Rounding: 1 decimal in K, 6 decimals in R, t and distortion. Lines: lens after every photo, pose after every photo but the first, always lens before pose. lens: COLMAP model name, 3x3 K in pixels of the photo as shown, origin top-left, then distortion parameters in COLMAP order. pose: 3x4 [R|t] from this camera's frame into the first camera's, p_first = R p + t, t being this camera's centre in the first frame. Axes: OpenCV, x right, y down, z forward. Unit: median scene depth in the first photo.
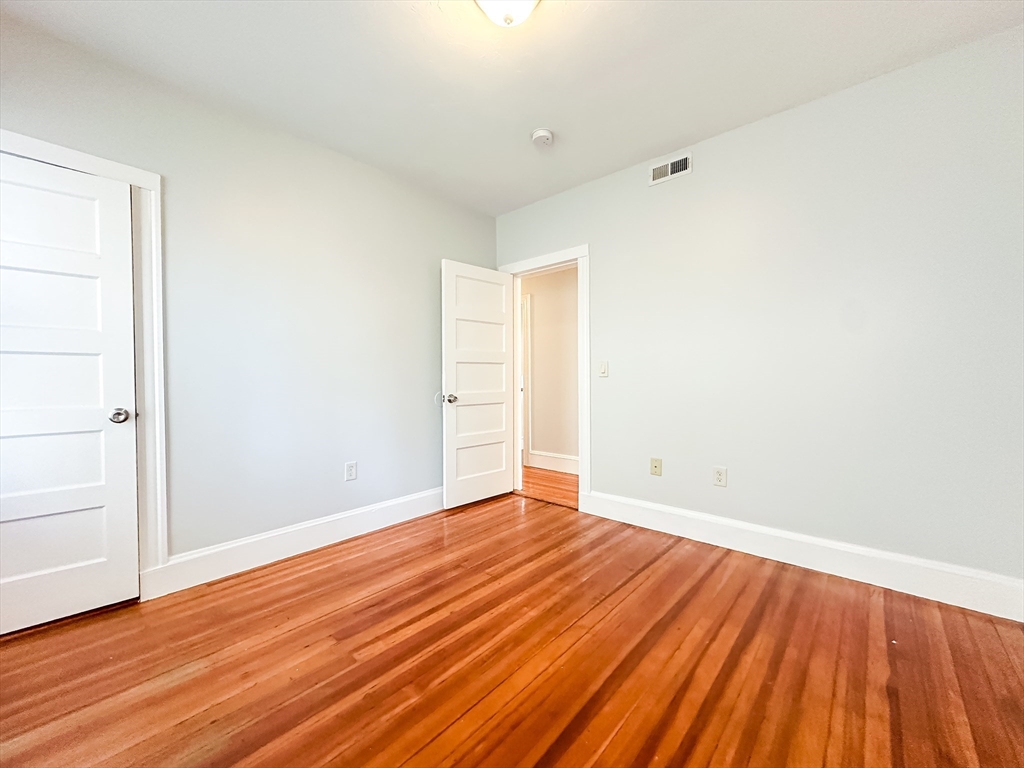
lens RADIAL K [[406.7, 0, 510.5], [0, 406.7, 384.3], [0, 0, 1]] dist [-0.008925, -0.000196]
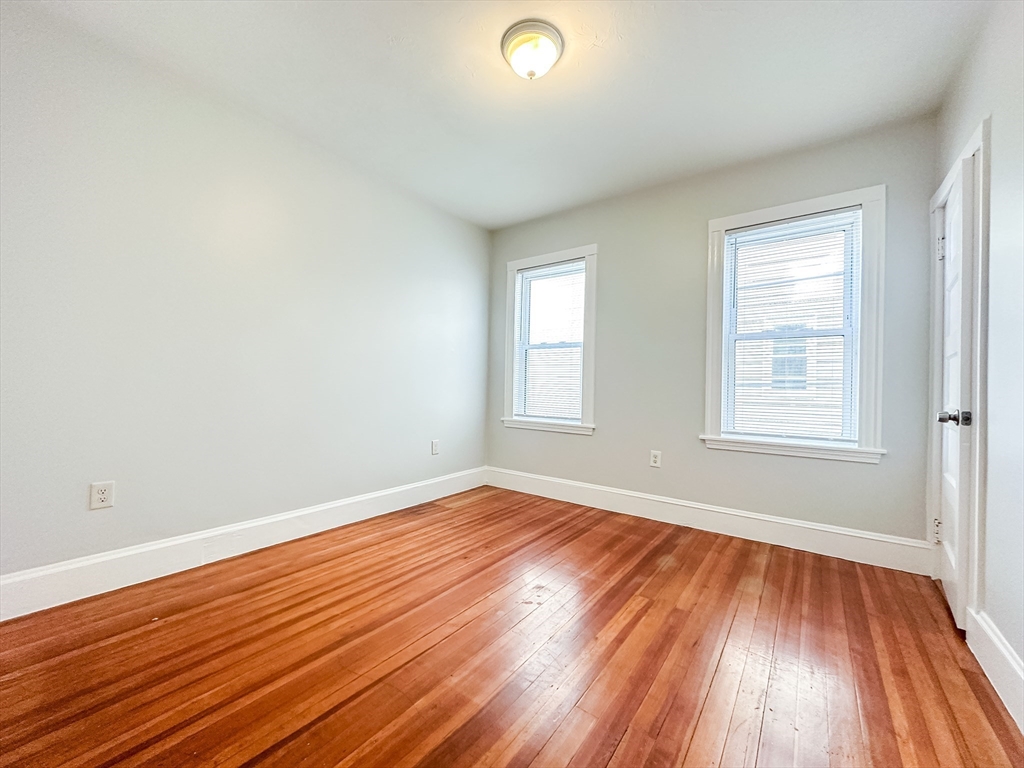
lens RADIAL K [[406.7, 0, 510.5], [0, 406.7, 384.3], [0, 0, 1]] dist [-0.008925, -0.000196]
pose [[-0.995695, -0.015745, -0.091346, 0.143822], [-0.017163, 0.999744, 0.014757, 0.004825], [0.091091, 0.016261, -0.995710, 2.084289]]
